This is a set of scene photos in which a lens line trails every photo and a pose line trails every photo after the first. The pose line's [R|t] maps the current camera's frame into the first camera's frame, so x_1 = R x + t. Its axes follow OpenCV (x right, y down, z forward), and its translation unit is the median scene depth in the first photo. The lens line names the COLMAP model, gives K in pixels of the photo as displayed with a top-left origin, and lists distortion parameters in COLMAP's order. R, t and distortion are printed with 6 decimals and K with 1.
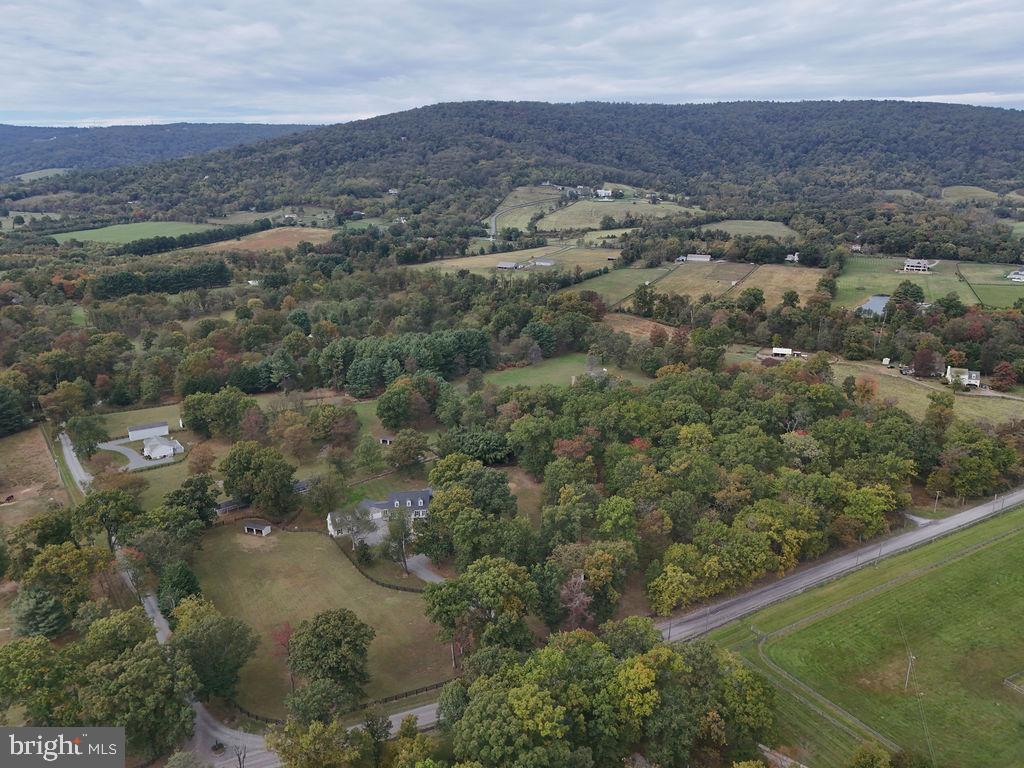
lens RADIAL K [[753.3, 0, 512.5], [0, 753.3, 381.6], [0, 0, 1]] dist [0.067838, -0.050057]
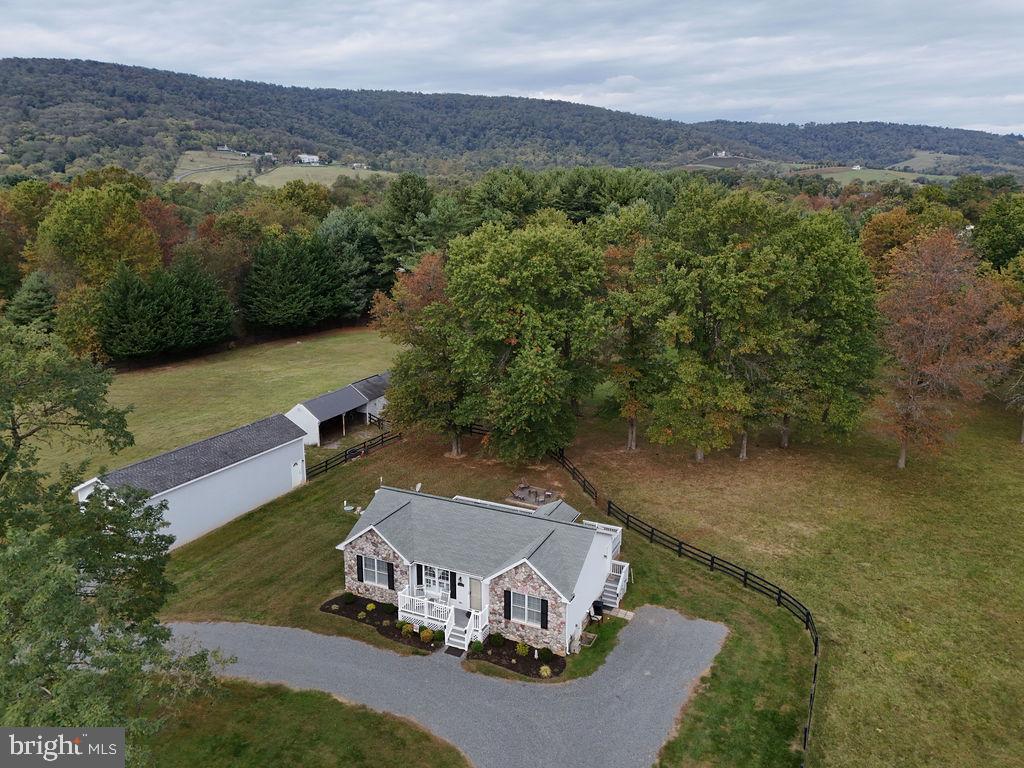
lens RADIAL K [[753.3, 0, 512.5], [0, 753.3, 381.6], [0, 0, 1]] dist [0.067838, -0.050057]
pose [[0.872998, -0.119521, 0.472853, -0.199063], [0.128748, 0.991593, 0.012941, 0.019678], [-0.470424, 0.049582, 0.881046, 0.330122]]
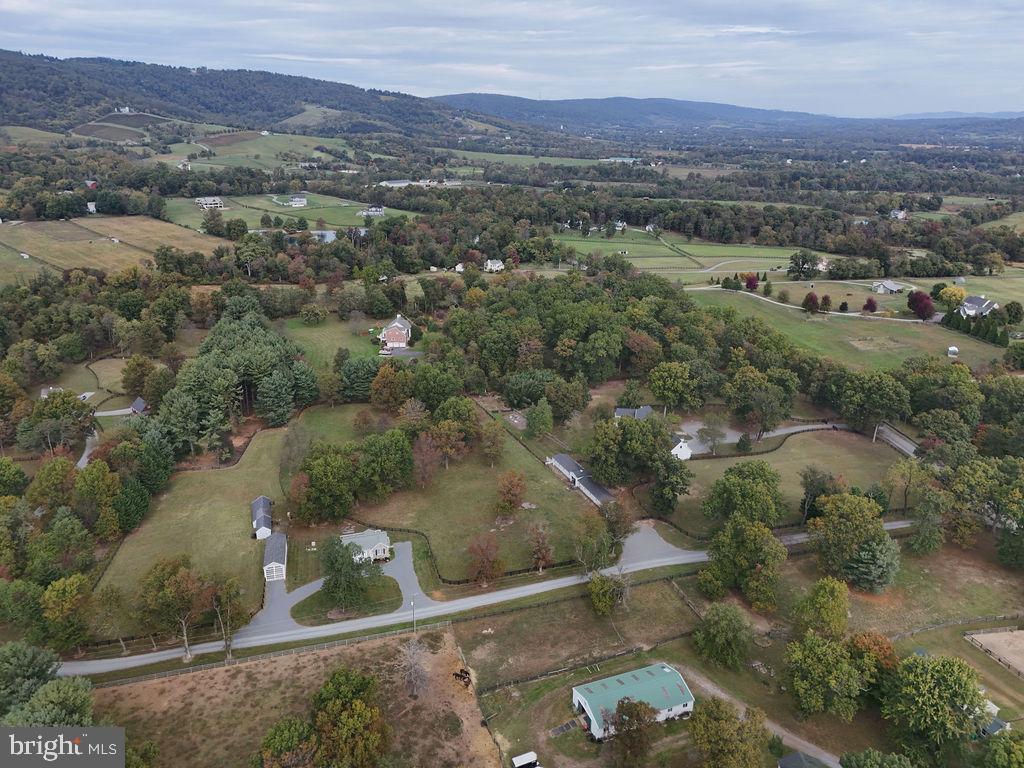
lens RADIAL K [[753.3, 0, 512.5], [0, 753.3, 381.6], [0, 0, 1]] dist [0.067838, -0.050057]
pose [[0.329127, -0.314906, 0.890230, -0.365349], [0.249568, 0.938242, 0.239622, -0.065772], [-0.910709, 0.143307, 0.387391, 0.229230]]
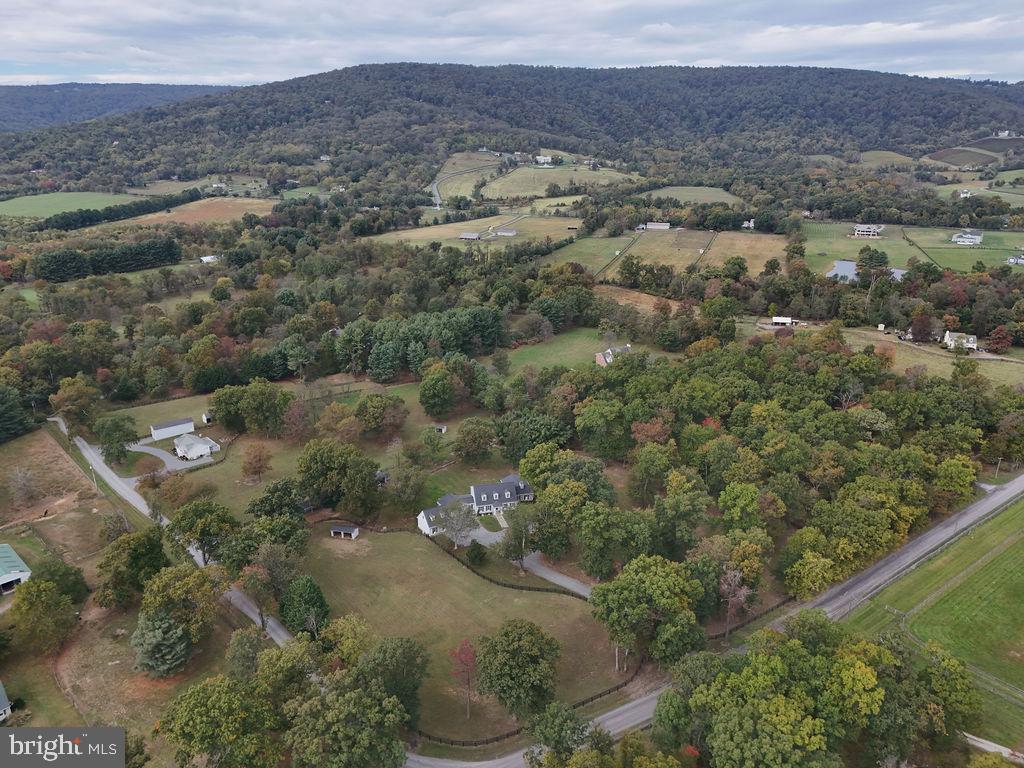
lens RADIAL K [[753.3, 0, 512.5], [0, 753.3, 381.6], [0, 0, 1]] dist [0.067838, -0.050057]
pose [[0.993772, -0.035916, 0.105482, -0.064483], [0.031356, 0.998514, 0.044574, -0.008273], [-0.106926, -0.040989, 0.993422, 0.014385]]
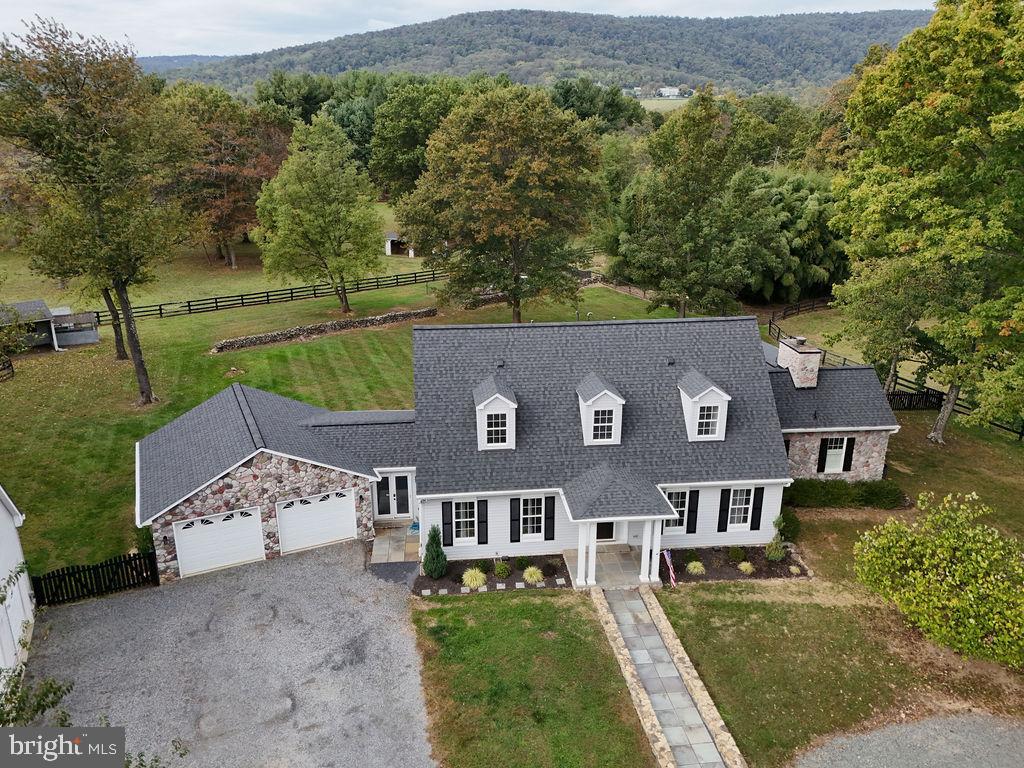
lens RADIAL K [[753.3, 0, 512.5], [0, 753.3, 381.6], [0, 0, 1]] dist [0.067838, -0.050057]
pose [[0.999547, 0.007960, -0.029033, -0.044445], [-0.006384, 0.998522, 0.053970, 0.045836], [0.029419, -0.053761, 0.998120, 0.271820]]
